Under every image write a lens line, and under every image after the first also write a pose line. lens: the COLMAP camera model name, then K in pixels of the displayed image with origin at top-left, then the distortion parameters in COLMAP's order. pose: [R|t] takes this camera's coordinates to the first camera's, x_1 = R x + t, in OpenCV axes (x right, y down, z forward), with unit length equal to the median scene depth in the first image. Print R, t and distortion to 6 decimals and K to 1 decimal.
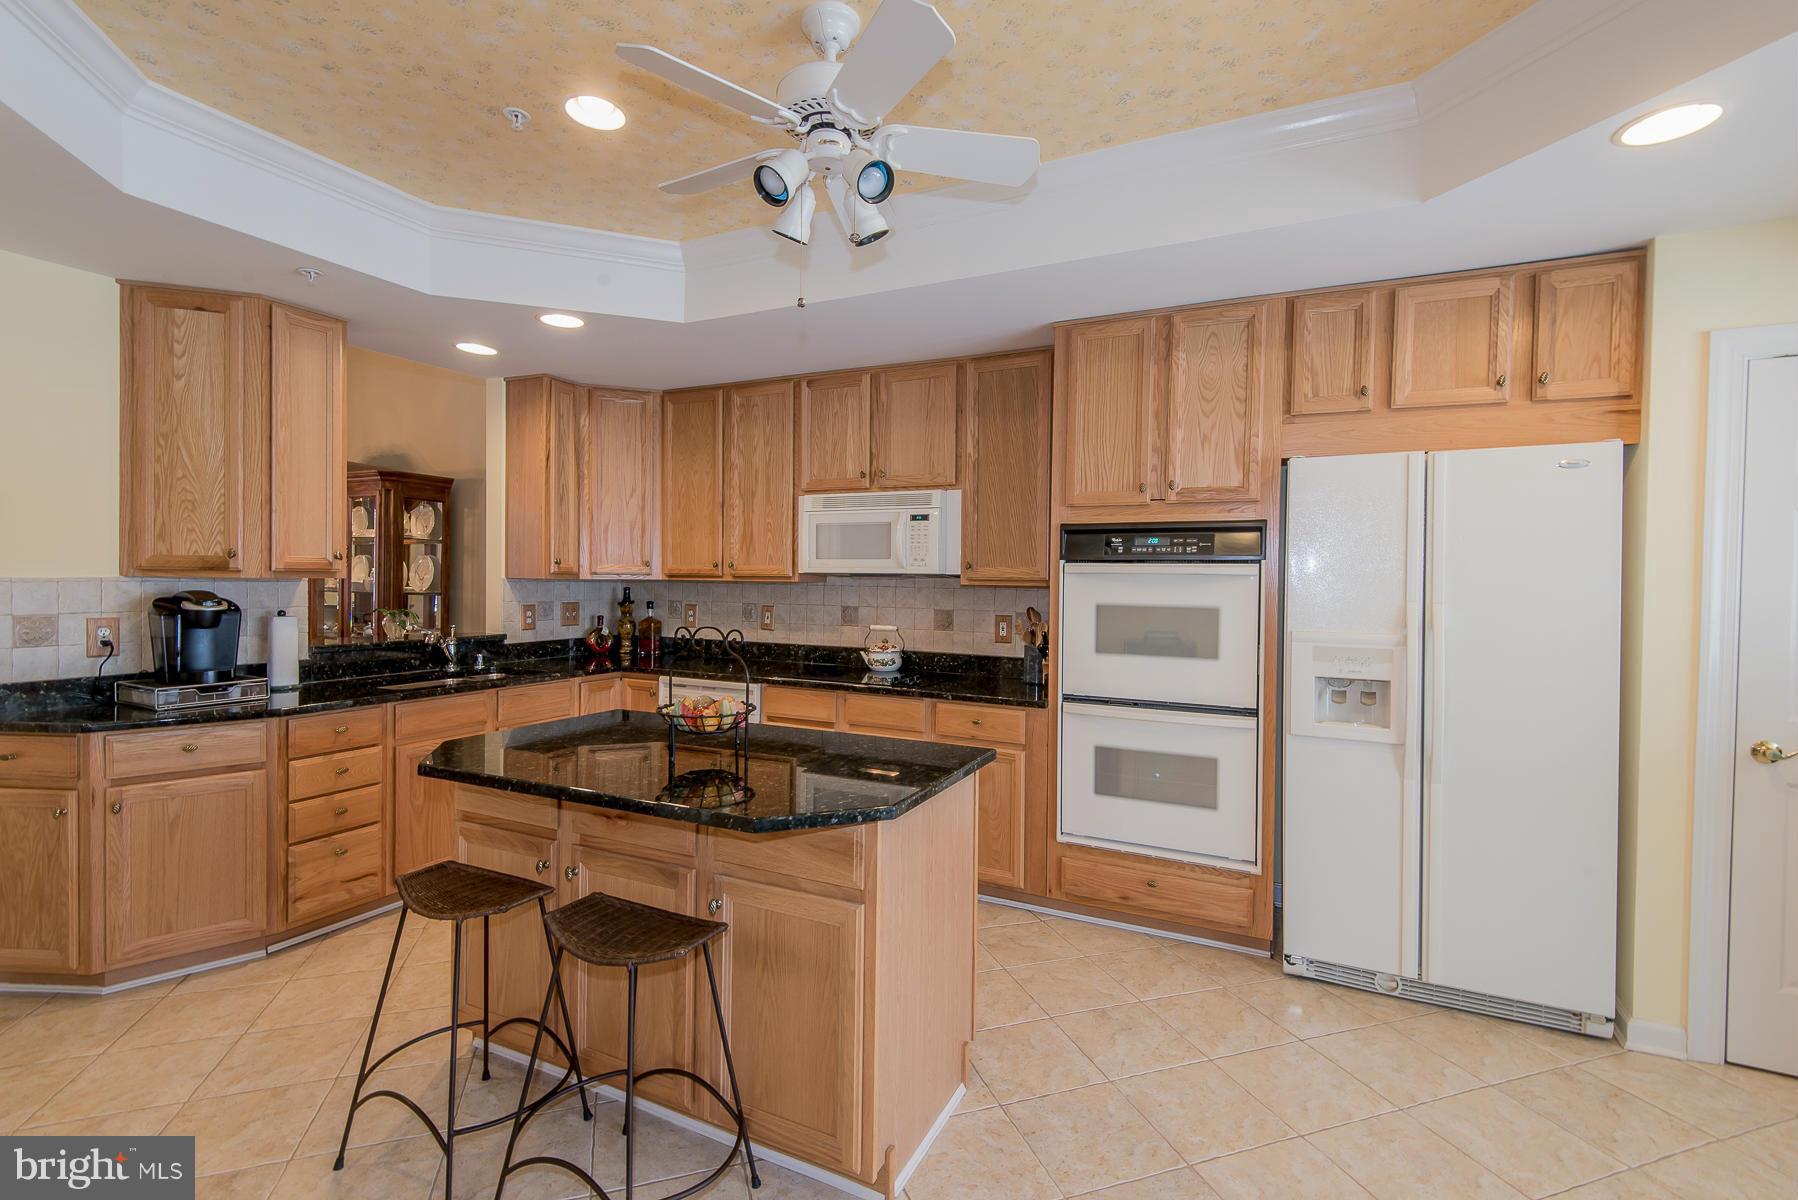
lens RADIAL K [[803.1, 0, 906.4], [0, 803.1, 589.2], [0, 0, 1]] dist [0.033633, -0.017546]
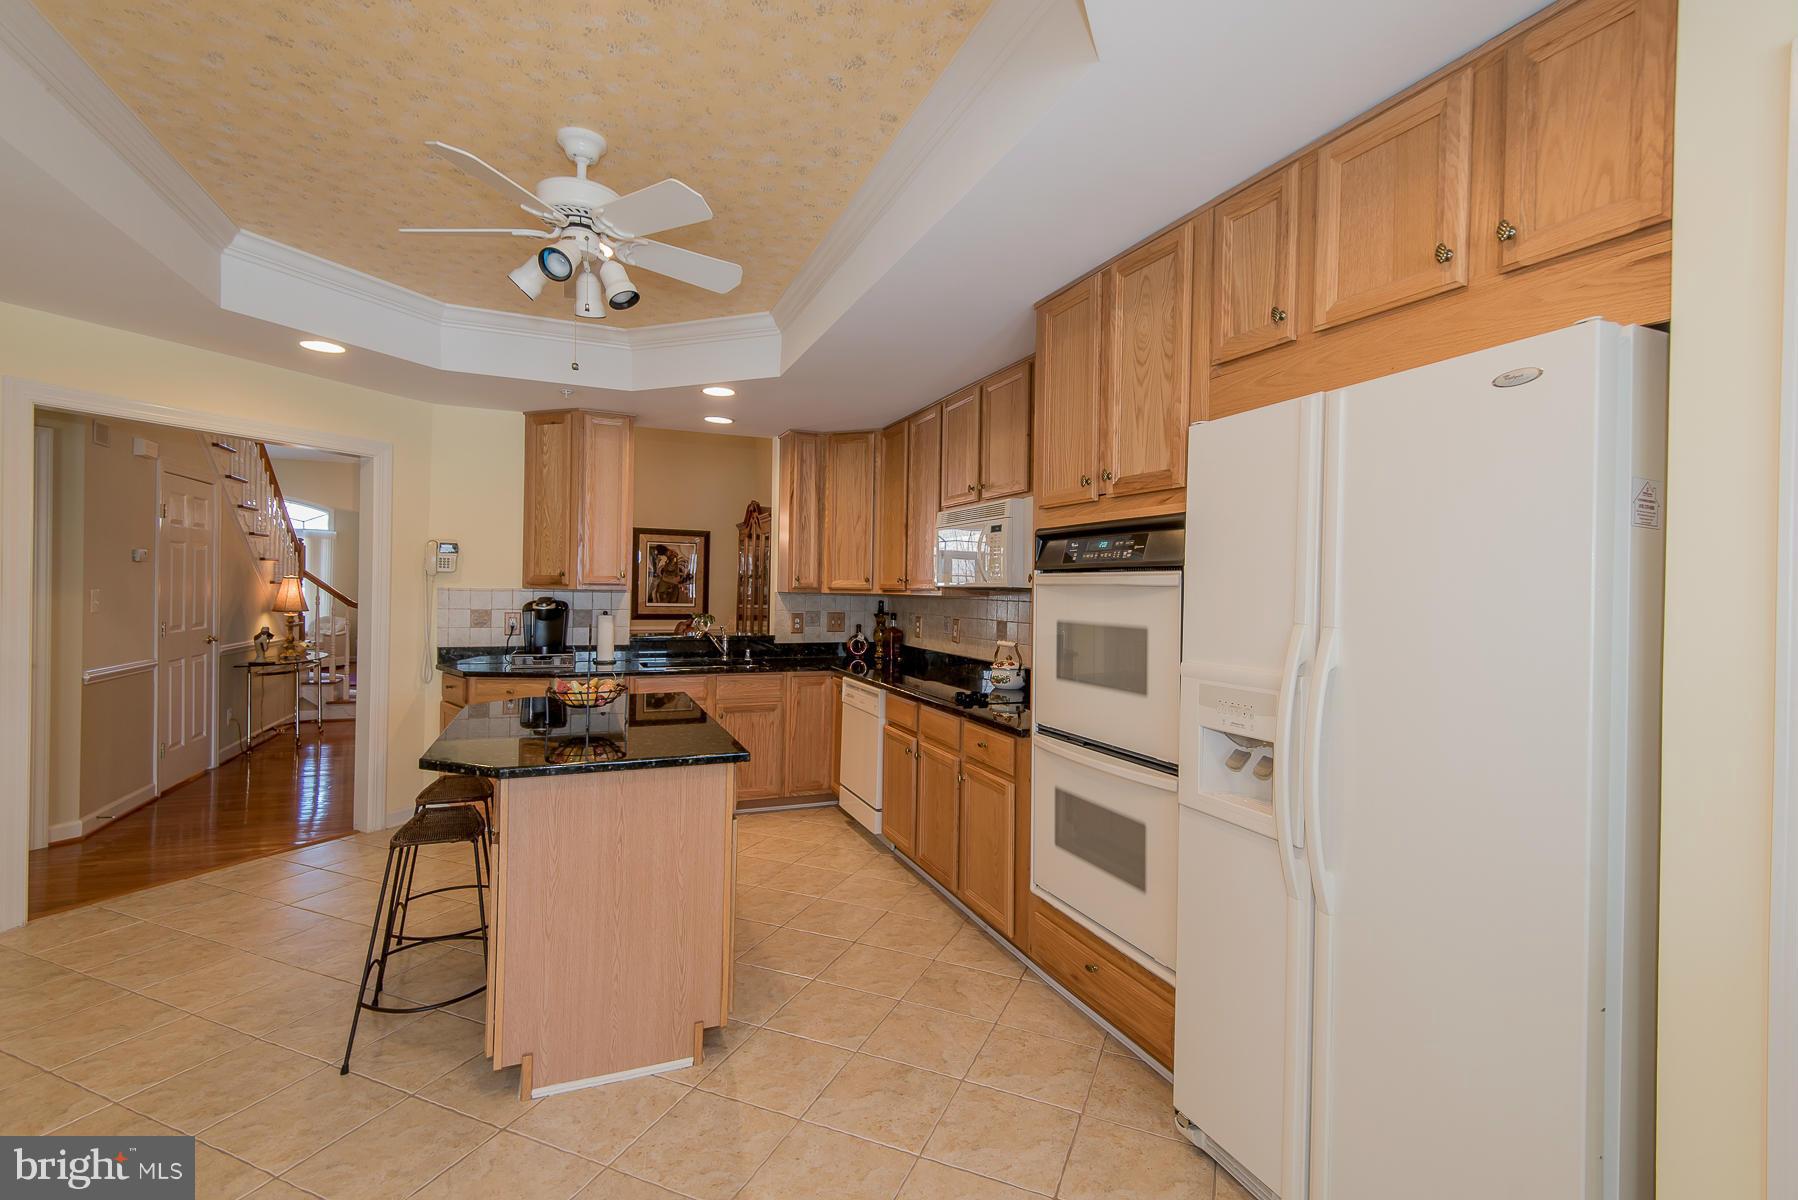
lens RADIAL K [[803.1, 0, 906.4], [0, 803.1, 589.2], [0, 0, 1]] dist [0.033633, -0.017546]
pose [[0.749352, 0.000665, -0.662171, 0.681460], [-0.018142, 0.999645, -0.019527, 0.004589], [0.661923, 0.026646, 0.749098, 0.252871]]
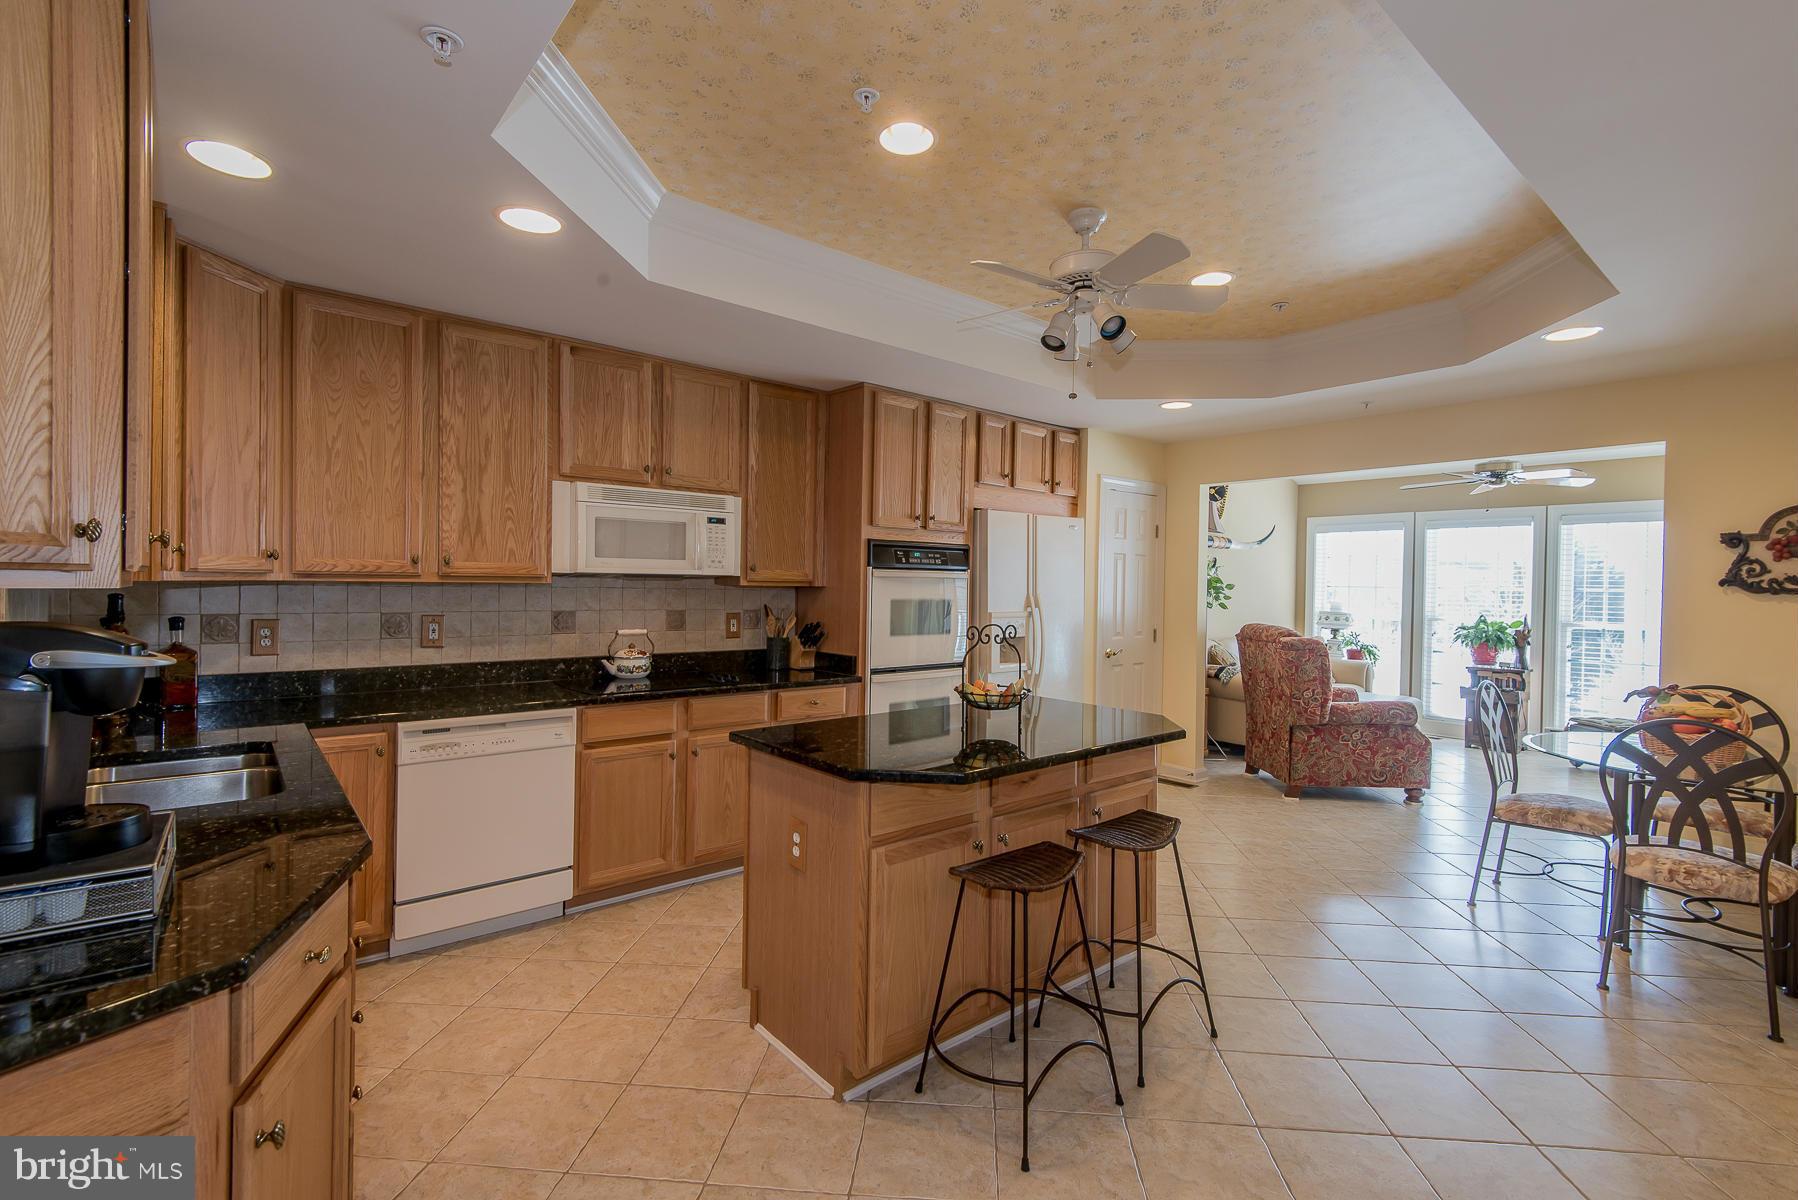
lens RADIAL K [[803.1, 0, 906.4], [0, 803.1, 589.2], [0, 0, 1]] dist [0.033633, -0.017546]
pose [[0.402185, -0.013697, 0.915456, -0.992292], [0.004298, 0.999905, 0.013073, -0.016393], [-0.915548, -0.001323, 0.402206, 0.429876]]
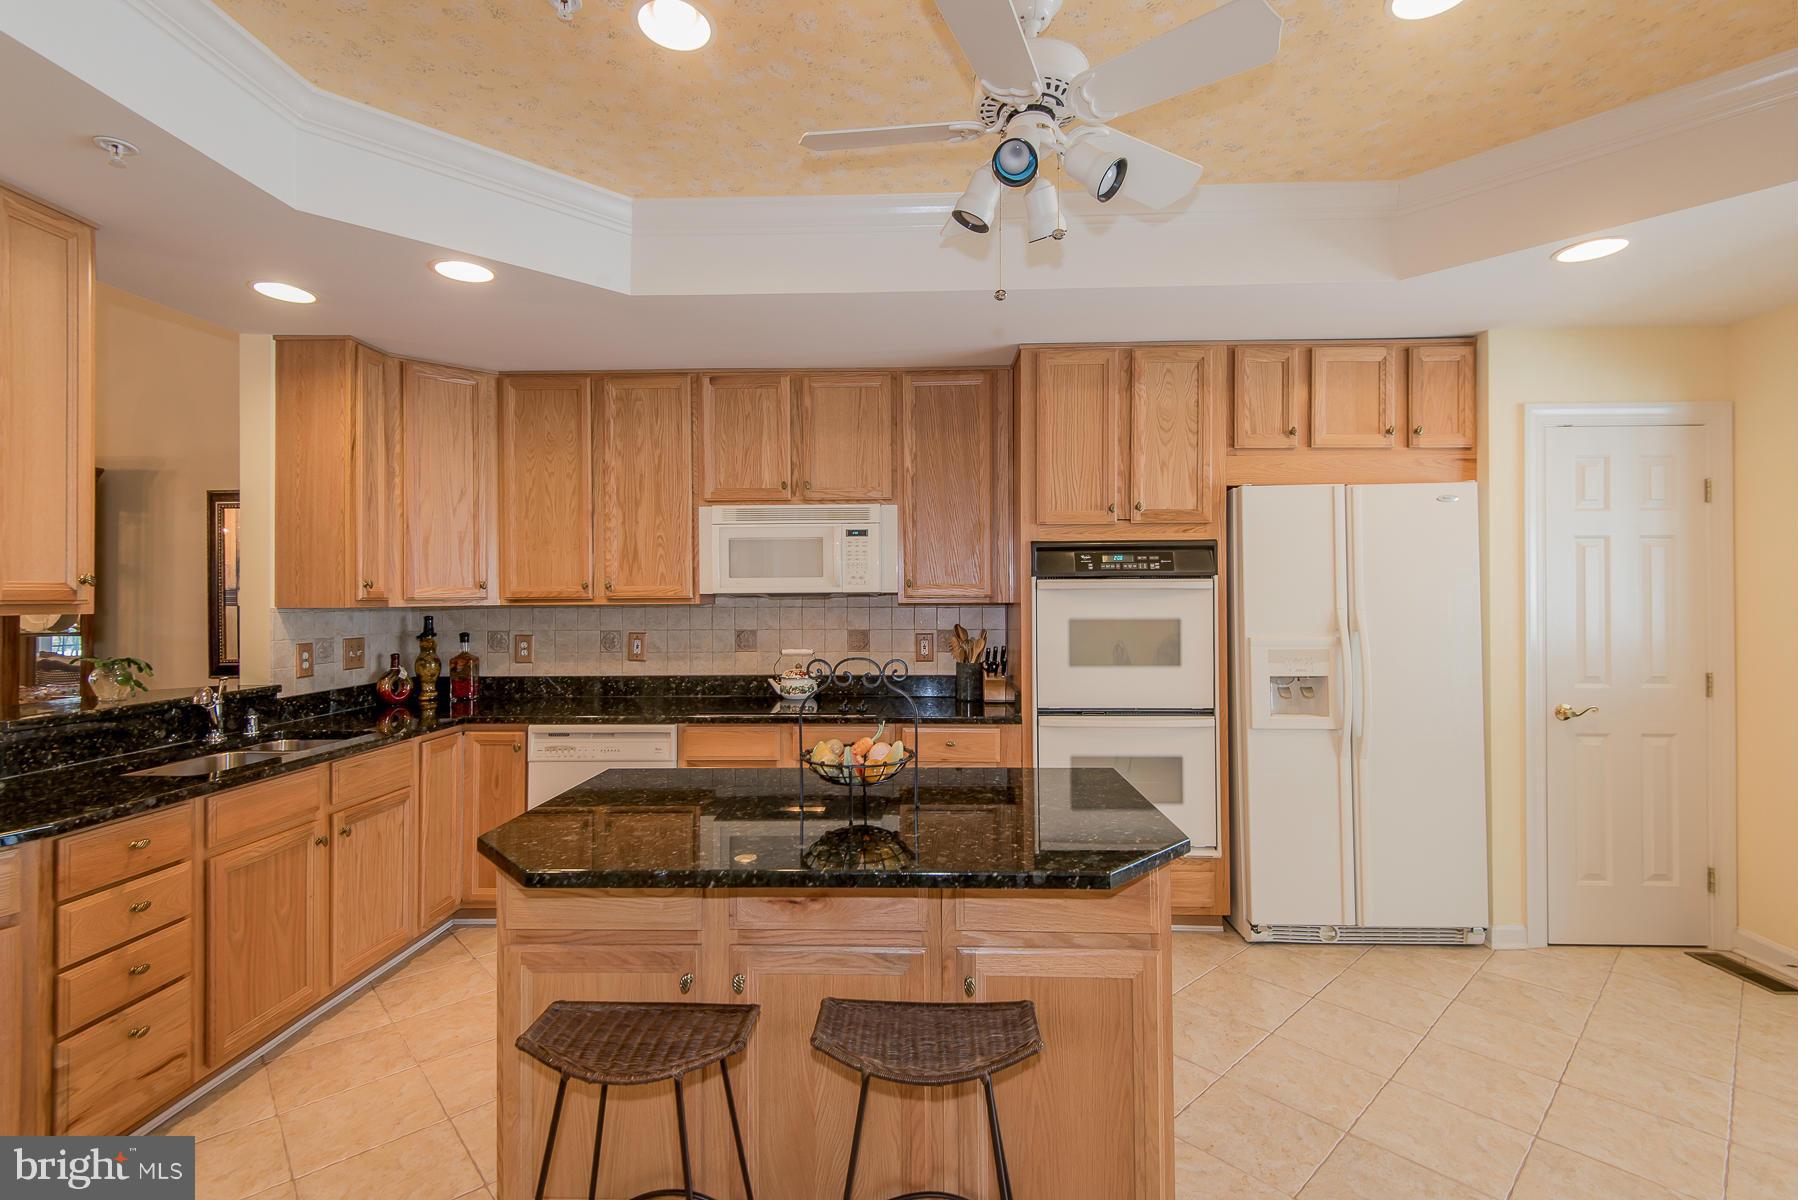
lens RADIAL K [[803.1, 0, 906.4], [0, 803.1, 589.2], [0, 0, 1]] dist [0.033633, -0.017546]
pose [[0.914216, -0.014566, 0.404965, -0.373769], [0.023154, 0.999599, -0.016317, -0.007596], [-0.404565, 0.024294, 0.914187, 0.137254]]
